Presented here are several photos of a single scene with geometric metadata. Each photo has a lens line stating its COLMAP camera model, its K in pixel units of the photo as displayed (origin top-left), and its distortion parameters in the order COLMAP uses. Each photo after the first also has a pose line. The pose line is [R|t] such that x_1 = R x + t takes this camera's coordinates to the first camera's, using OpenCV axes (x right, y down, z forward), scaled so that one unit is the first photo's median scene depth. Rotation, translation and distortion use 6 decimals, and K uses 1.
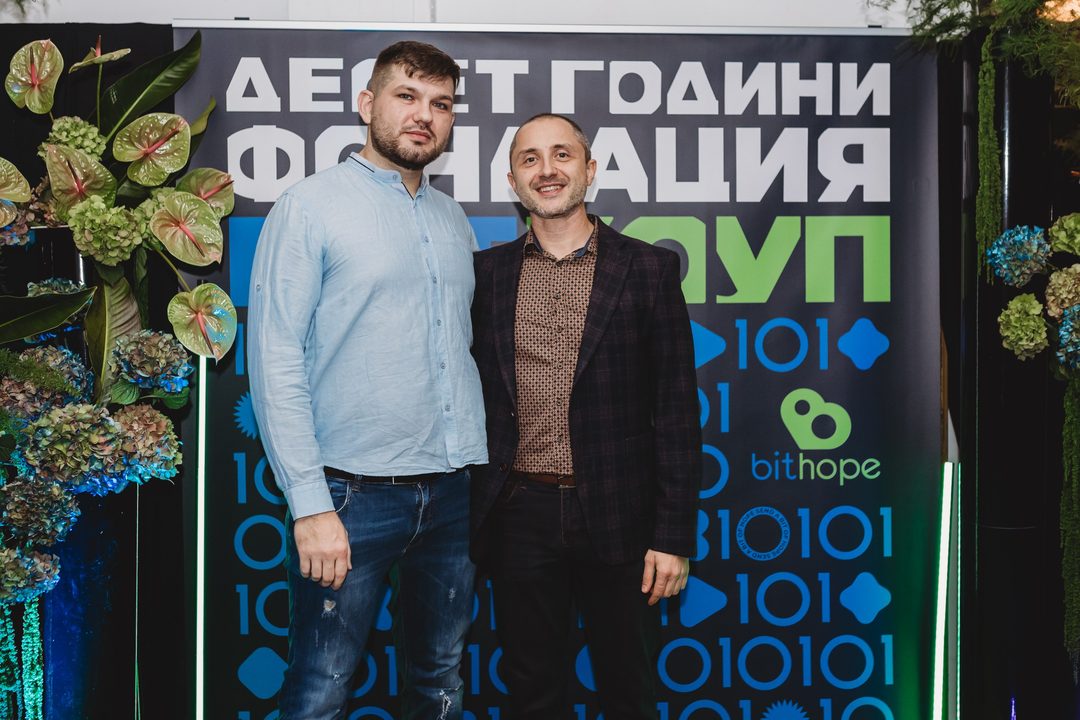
lens RADIAL K [[1135.6, 0, 552.9], [0, 1135.6, 336.5], [0, 0, 1]] dist [-0.002997, 0.001163]
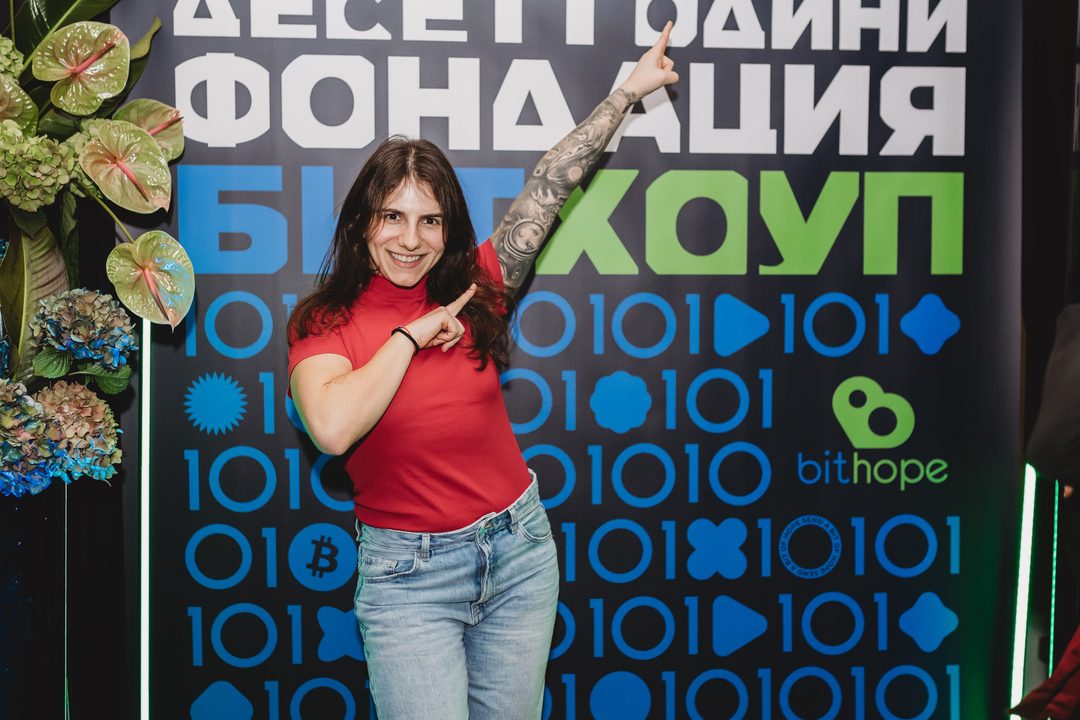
lens RADIAL K [[1119.9, 0, 514.5], [0, 1119.9, 388.5], [0, 0, 1]] dist [0.002192, 0.006161]
pose [[0.999806, 0.003114, 0.019463, -0.055441], [-0.003615, 0.999662, 0.025762, 0.035684], [-0.019376, -0.025827, 0.999479, 0.175968]]
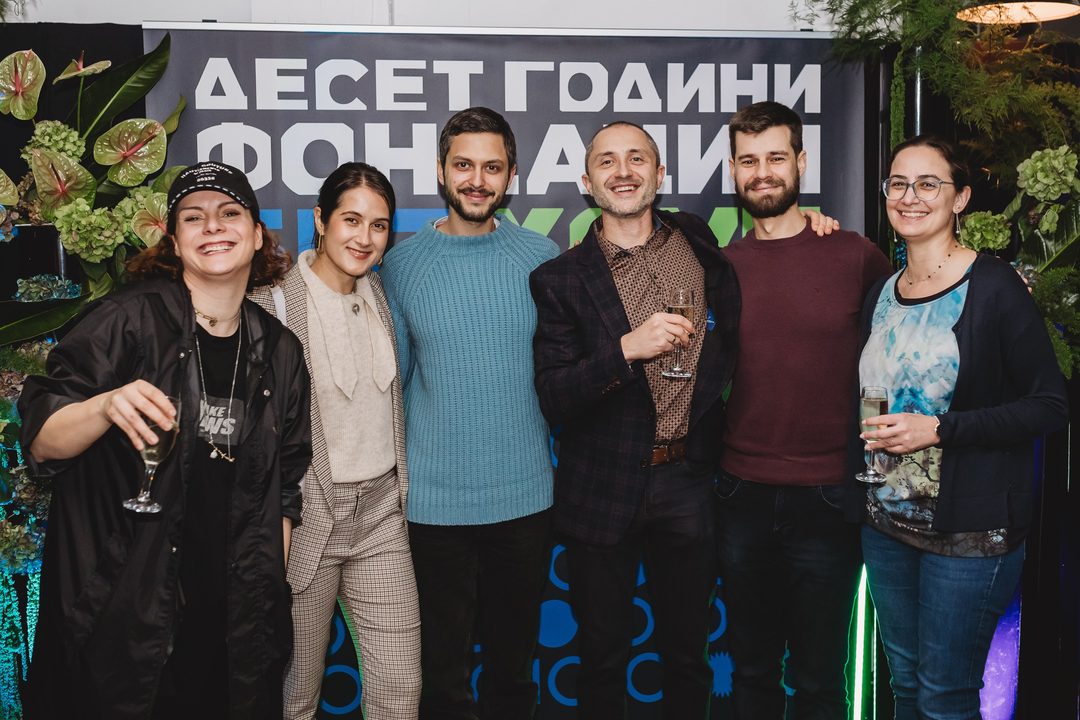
lens RADIAL K [[1250.8, 0, 588.6], [0, 1250.8, 334.3], [0, 0, 1]] dist [-0.006158, 0.003620]
pose [[0.998316, -0.004800, 0.057817, 0.008248], [0.002193, 0.998982, 0.045067, -0.040903], [-0.057974, -0.044865, 0.997309, -0.186034]]
